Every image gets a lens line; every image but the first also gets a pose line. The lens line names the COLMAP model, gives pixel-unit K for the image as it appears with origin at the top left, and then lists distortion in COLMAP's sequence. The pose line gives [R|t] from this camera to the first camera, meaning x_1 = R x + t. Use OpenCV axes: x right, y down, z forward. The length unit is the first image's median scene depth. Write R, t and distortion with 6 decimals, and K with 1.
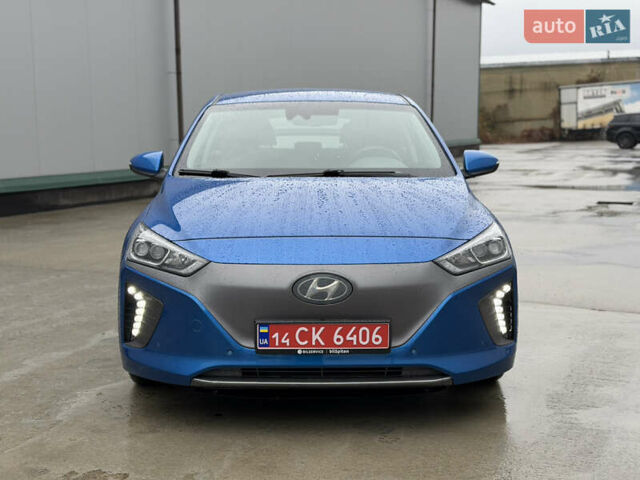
lens RADIAL K [[892.5, 0, 318.5], [0, 892.5, 240.7], [0, 0, 1]] dist [0.092870, -0.133514]
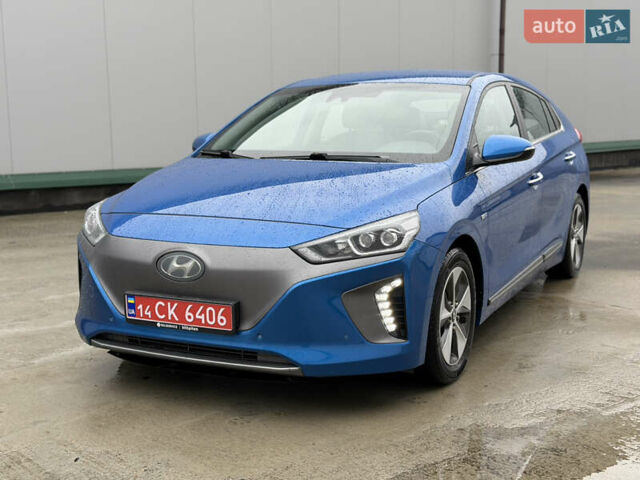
lens RADIAL K [[892.5, 0, 318.5], [0, 892.5, 240.7], [0, 0, 1]] dist [0.092870, -0.133514]
pose [[0.877350, 0.062097, -0.475817, 0.620702], [-0.052912, 0.998064, 0.032689, -0.018152], [0.476926, -0.003504, 0.878937, 0.158941]]
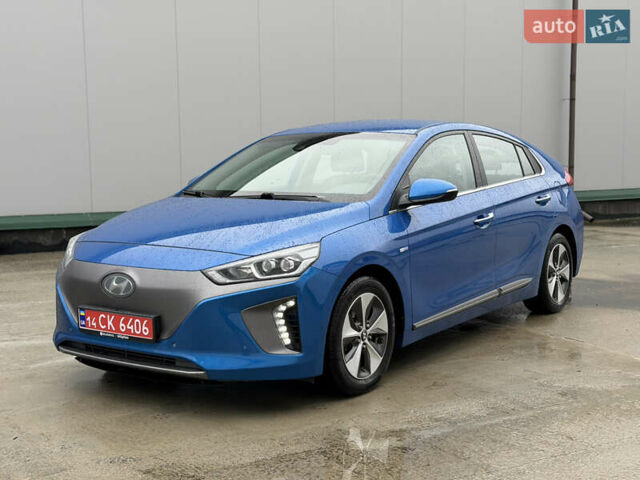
lens RADIAL K [[892.5, 0, 318.5], [0, 892.5, 240.7], [0, 0, 1]] dist [0.092870, -0.133514]
pose [[0.796555, 0.051553, -0.602364, 0.954280], [-0.068991, 0.997600, -0.005853, -0.020112], [0.600617, 0.046220, 0.798200, 0.159448]]
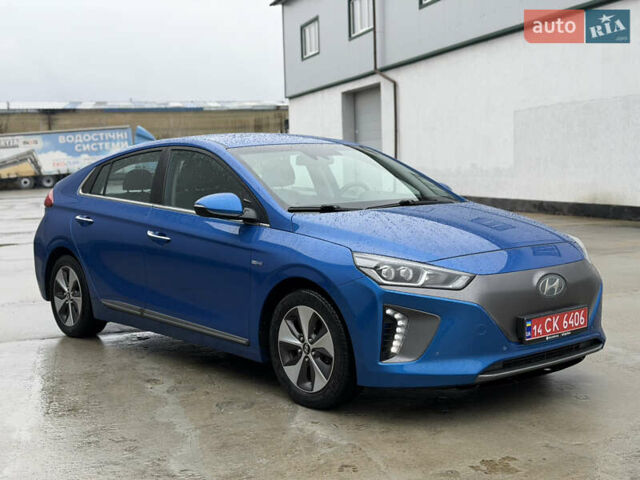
lens RADIAL K [[892.5, 0, 318.5], [0, 892.5, 240.7], [0, 0, 1]] dist [0.092870, -0.133514]
pose [[0.786031, -0.075874, 0.613513, -0.999210], [0.109604, 0.993821, -0.017517, -0.023083], [-0.608393, 0.081012, 0.789490, 0.189329]]
